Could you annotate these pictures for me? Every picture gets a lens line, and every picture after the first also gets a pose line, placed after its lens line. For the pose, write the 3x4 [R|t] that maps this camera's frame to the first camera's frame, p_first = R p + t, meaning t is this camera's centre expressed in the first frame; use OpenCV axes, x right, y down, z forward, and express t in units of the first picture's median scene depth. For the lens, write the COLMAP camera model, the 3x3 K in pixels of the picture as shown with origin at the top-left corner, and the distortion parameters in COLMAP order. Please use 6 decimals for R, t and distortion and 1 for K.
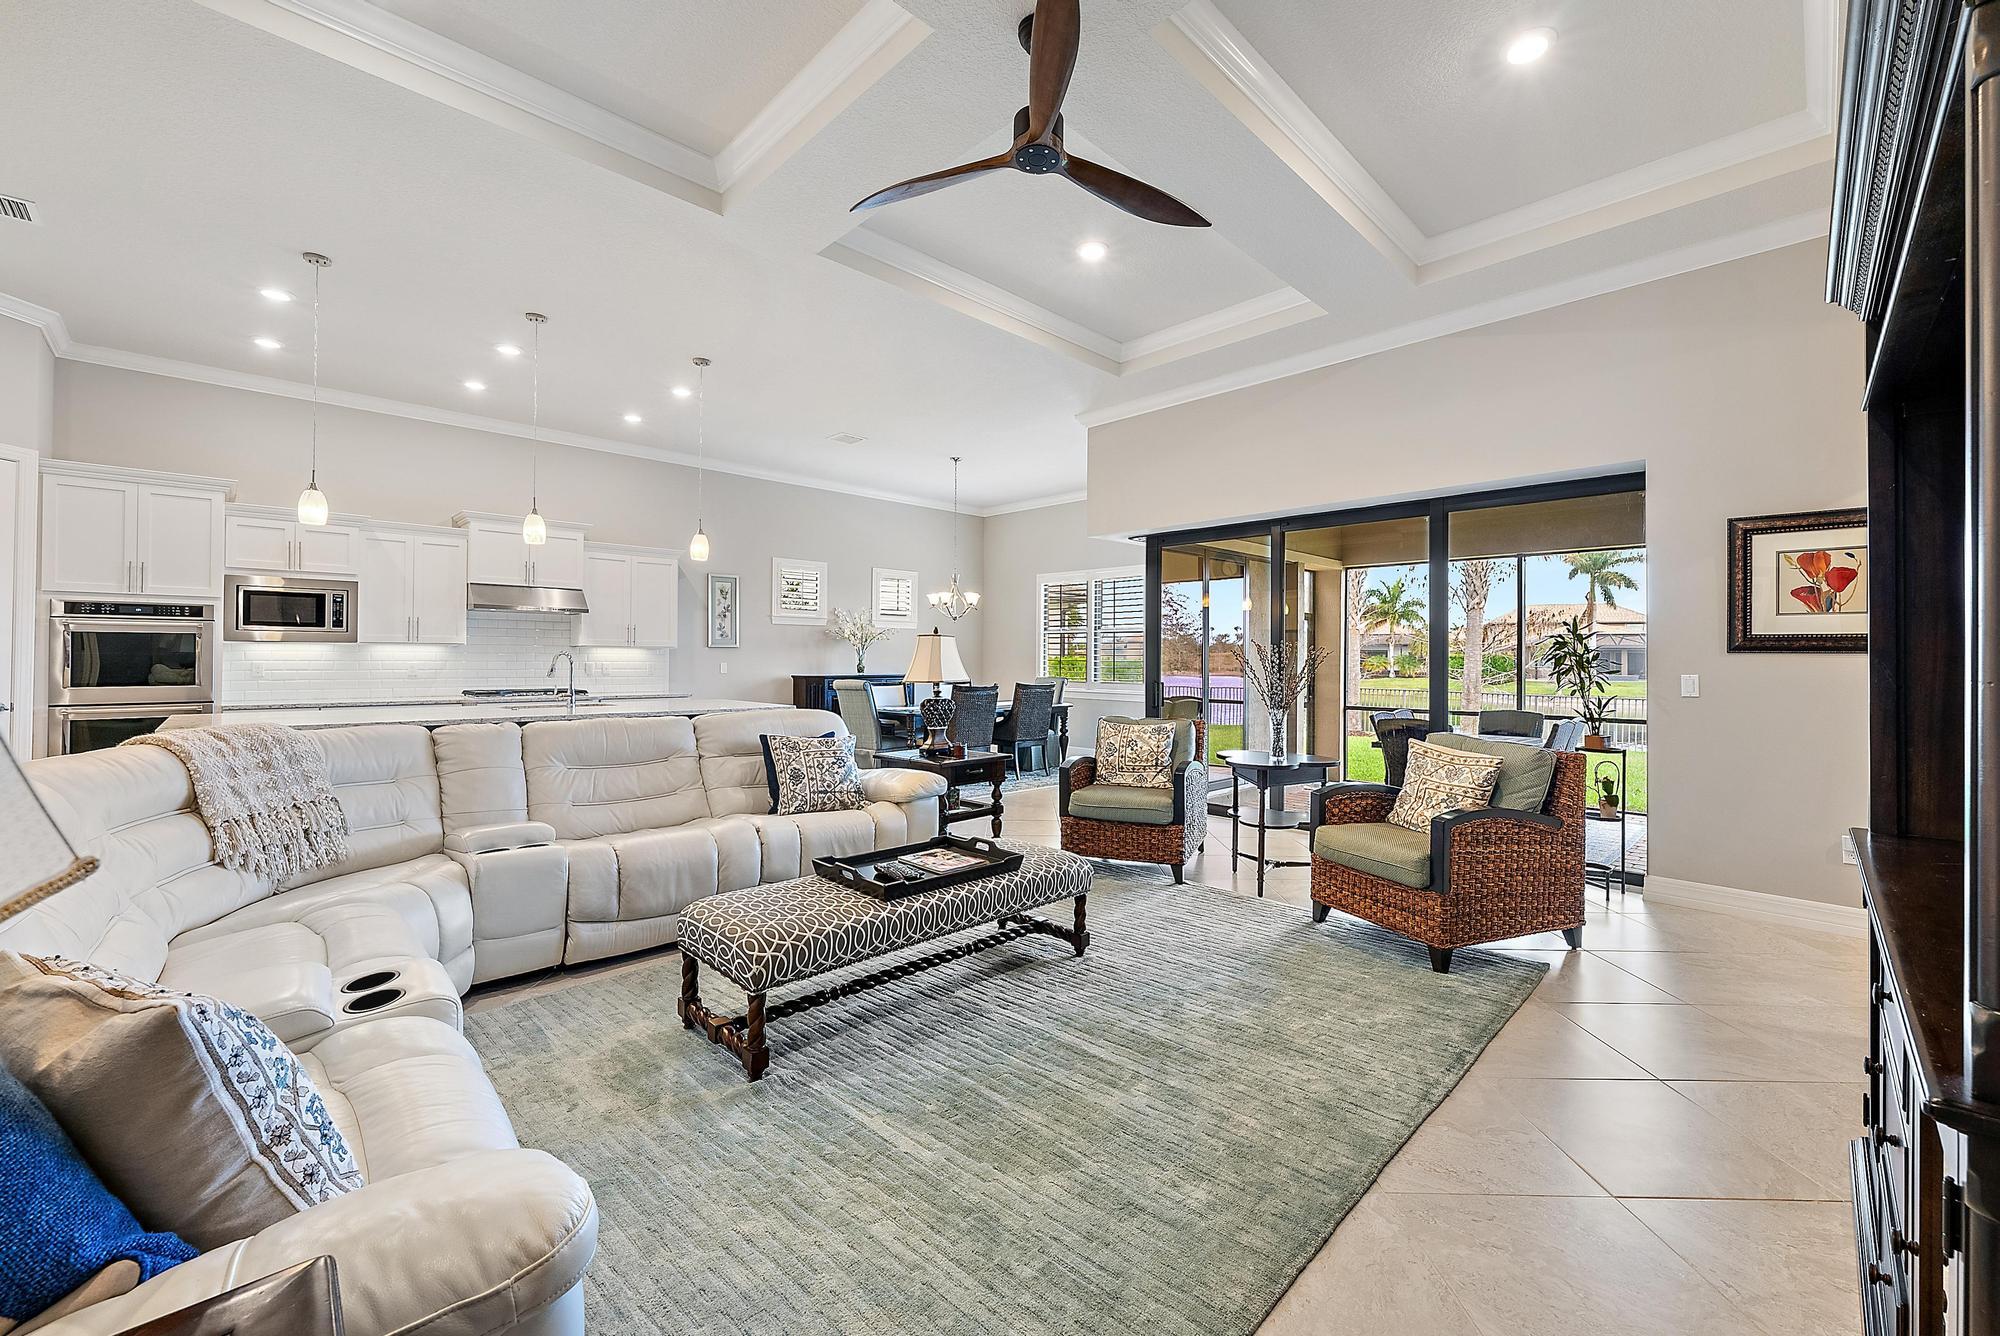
lens RADIAL K [[804.8, 0, 1007.1], [0, 804.8, 649.0], [0, 0, 1]] dist [0.001126, -0.000171]
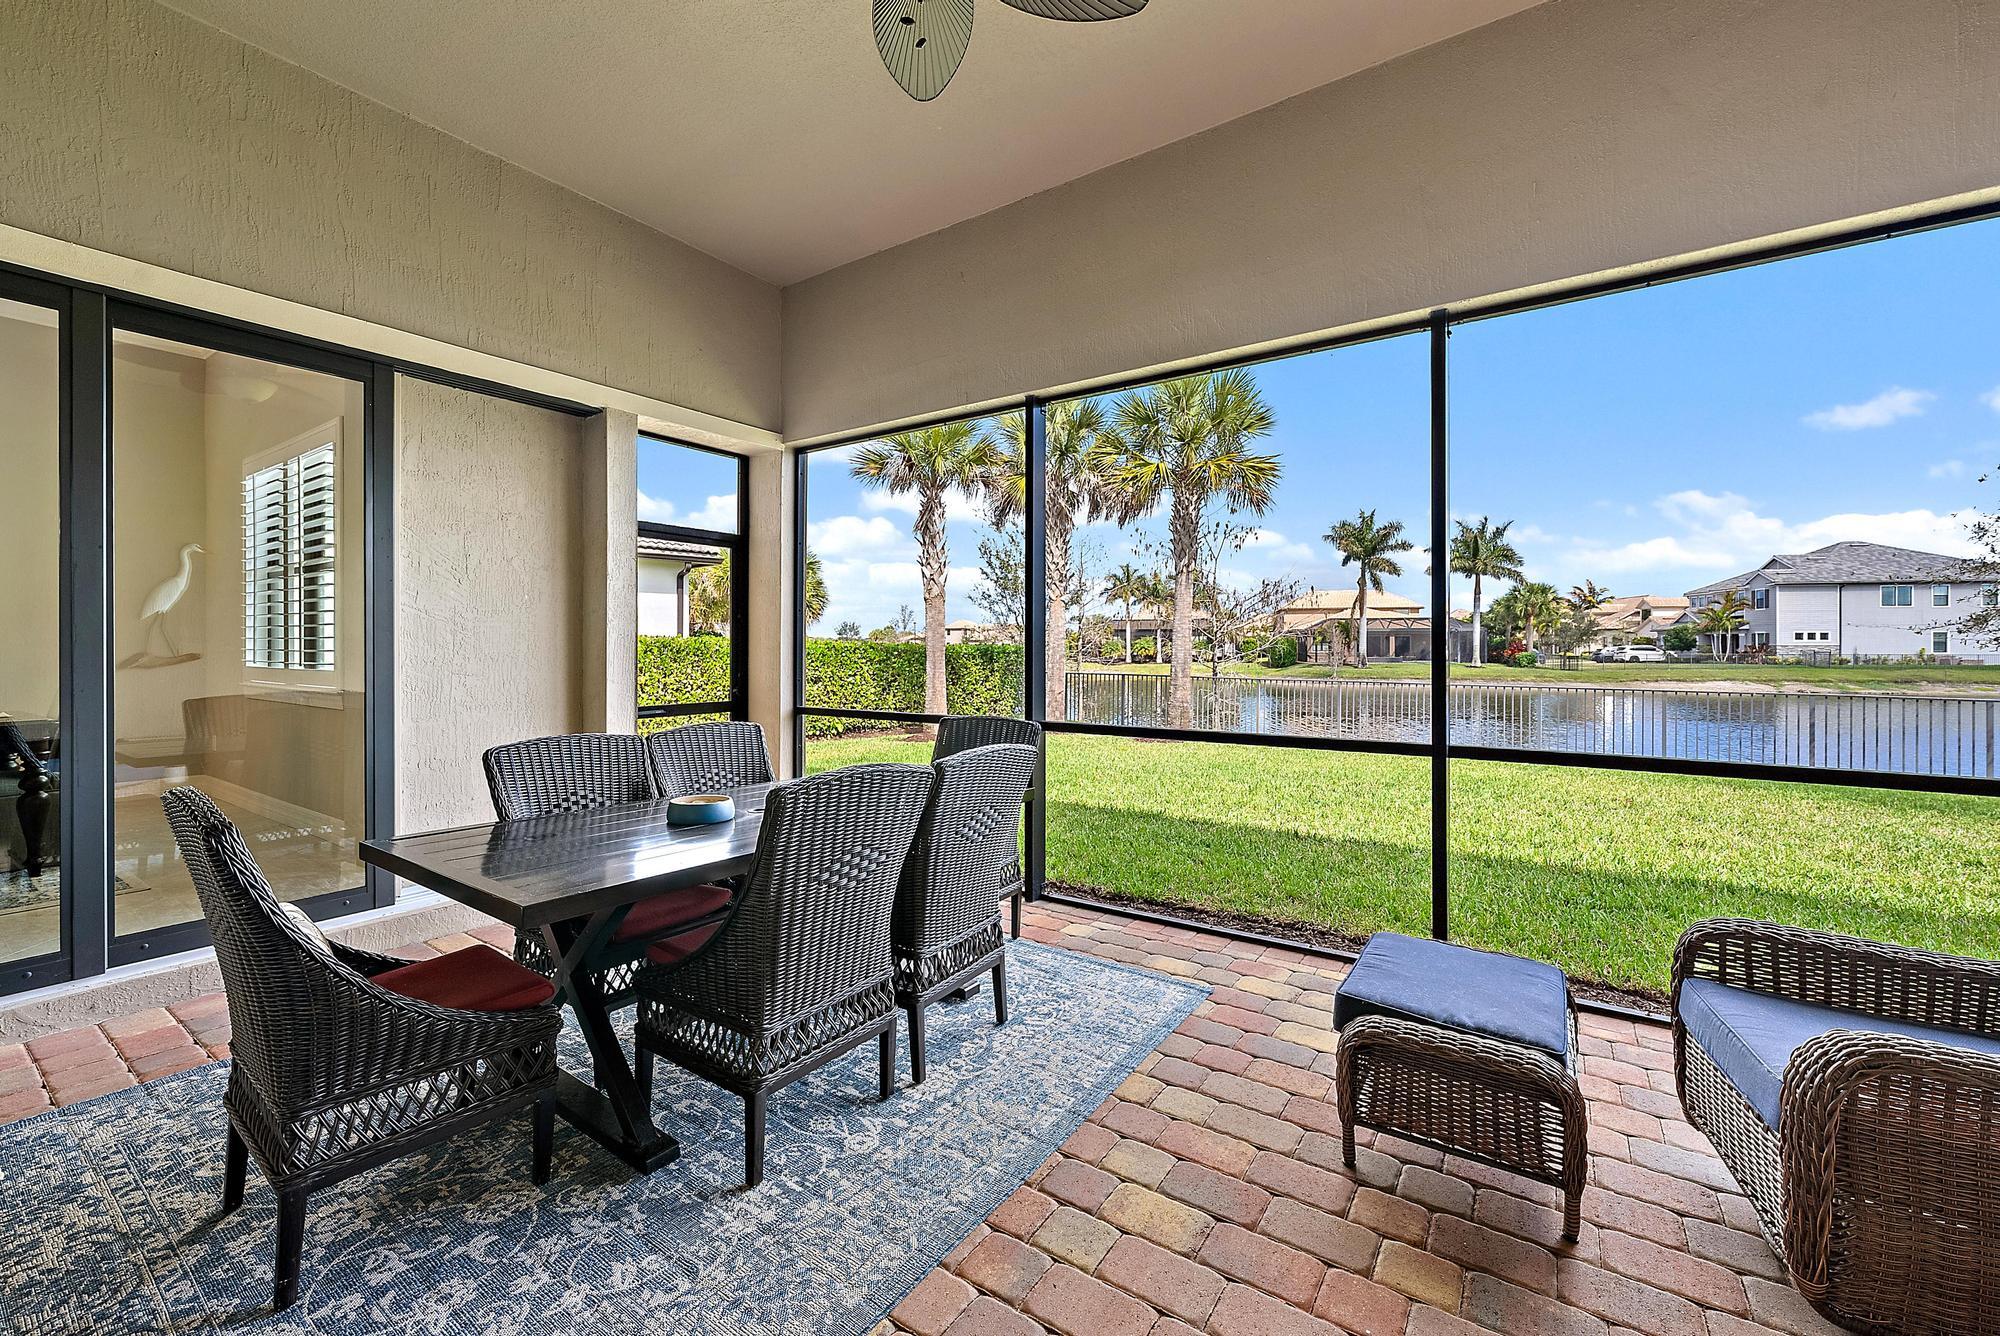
lens RADIAL K [[804.8, 0, 1007.1], [0, 804.8, 649.0], [0, 0, 1]] dist [0.001126, -0.000171]
pose [[0.980149, -0.008605, 0.198078, 0.751316], [0.005748, 0.999871, 0.014995, 0.040917], [-0.198181, -0.013559, 0.980072, 0.744918]]
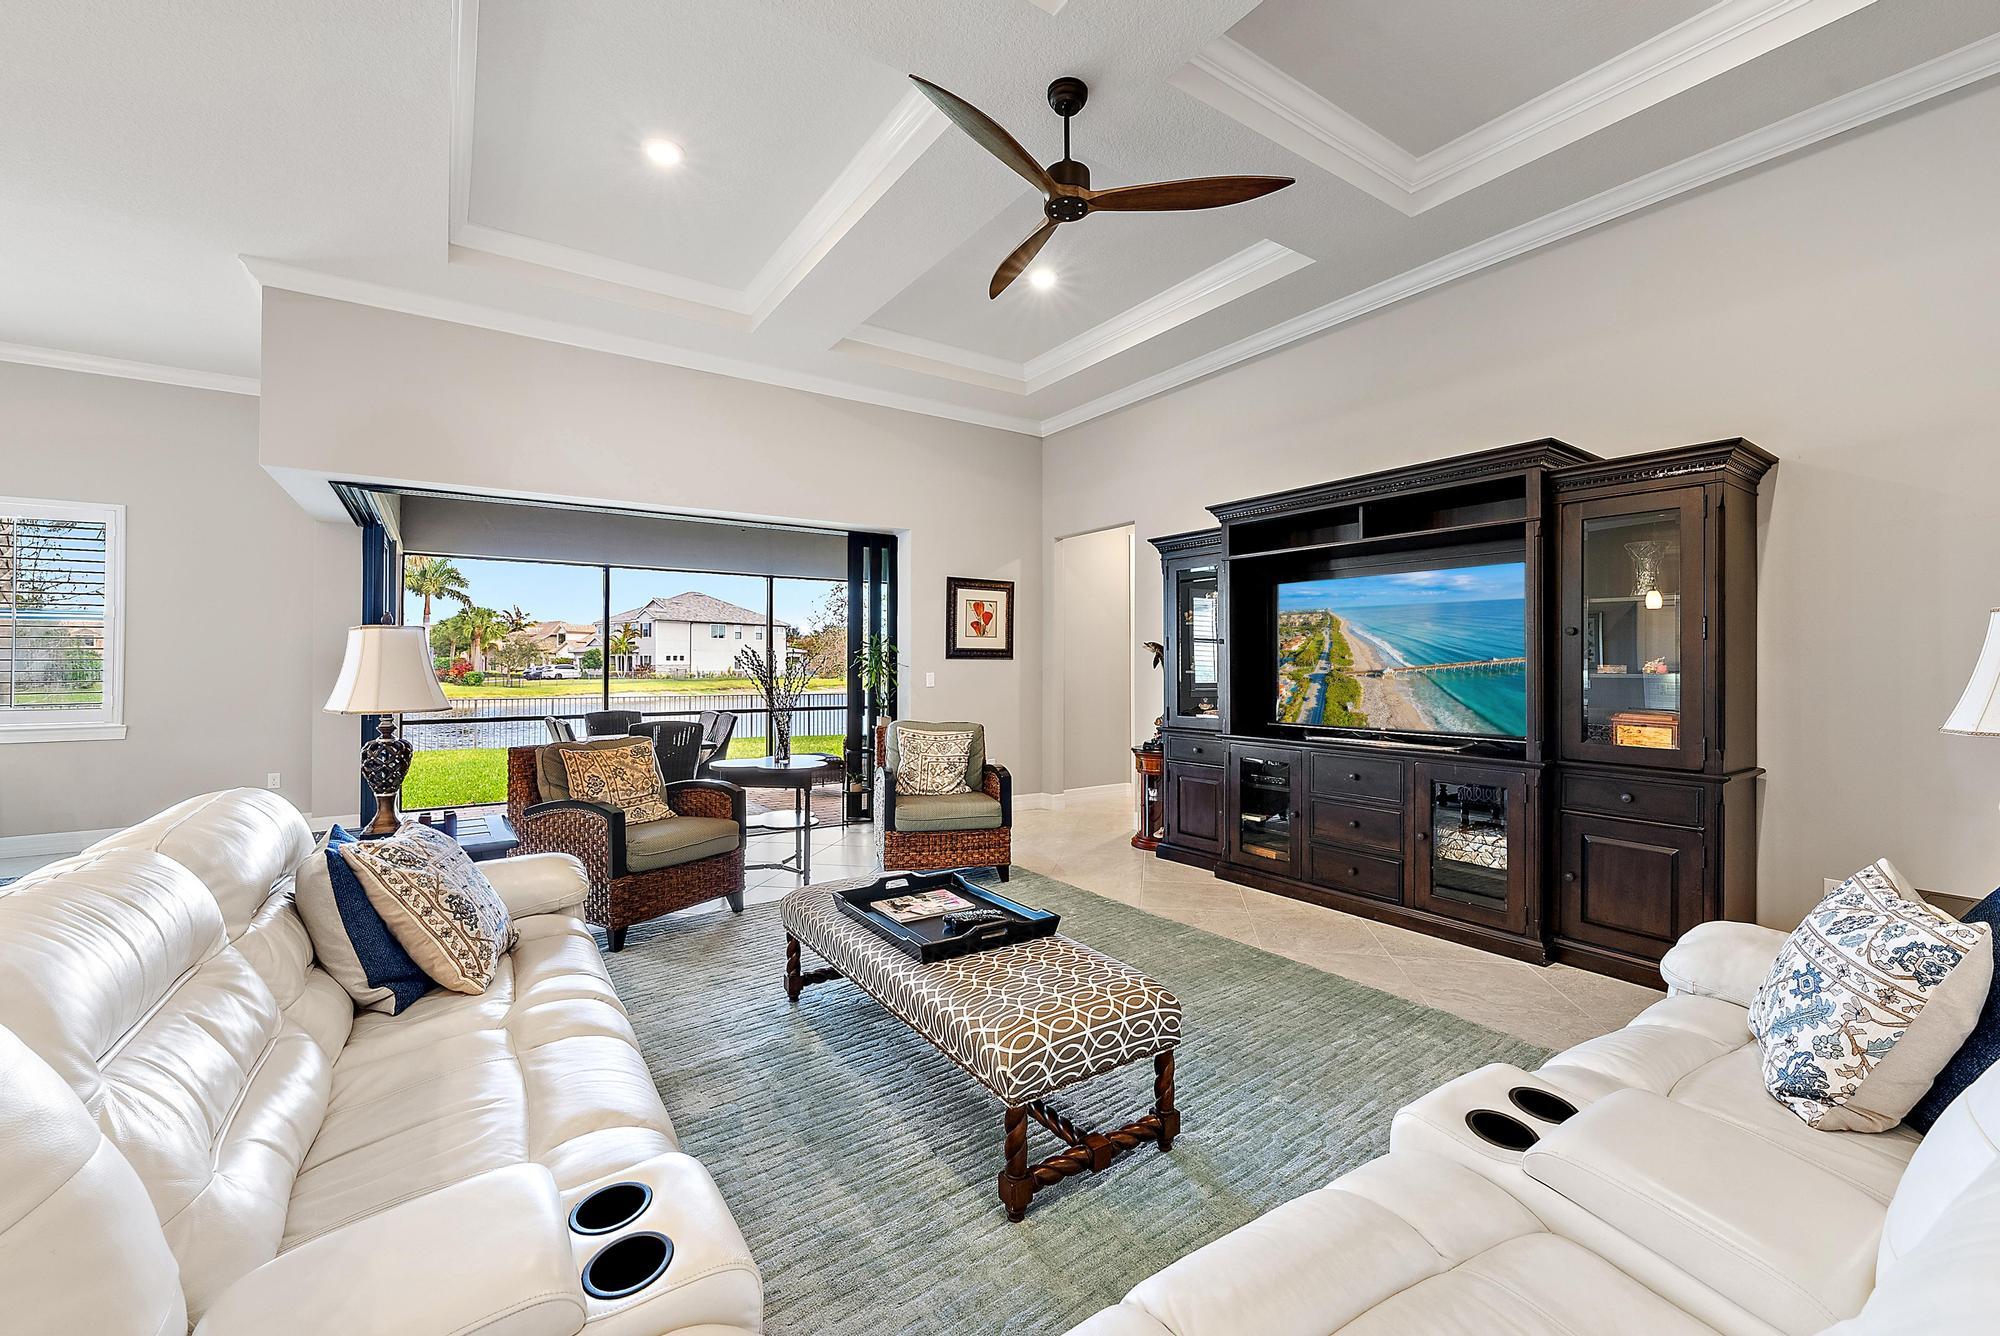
lens RADIAL K [[817.4, 0, 1013.8], [0, 817.4, 659.7], [0, 0, 1]] dist [-0.001075, 0.000330]
pose [[0.166746, -0.002209, 0.985997, -0.516984], [-0.009818, 0.999944, 0.003900, -0.000812], [-0.985951, -0.010331, 0.166715, 0.429813]]
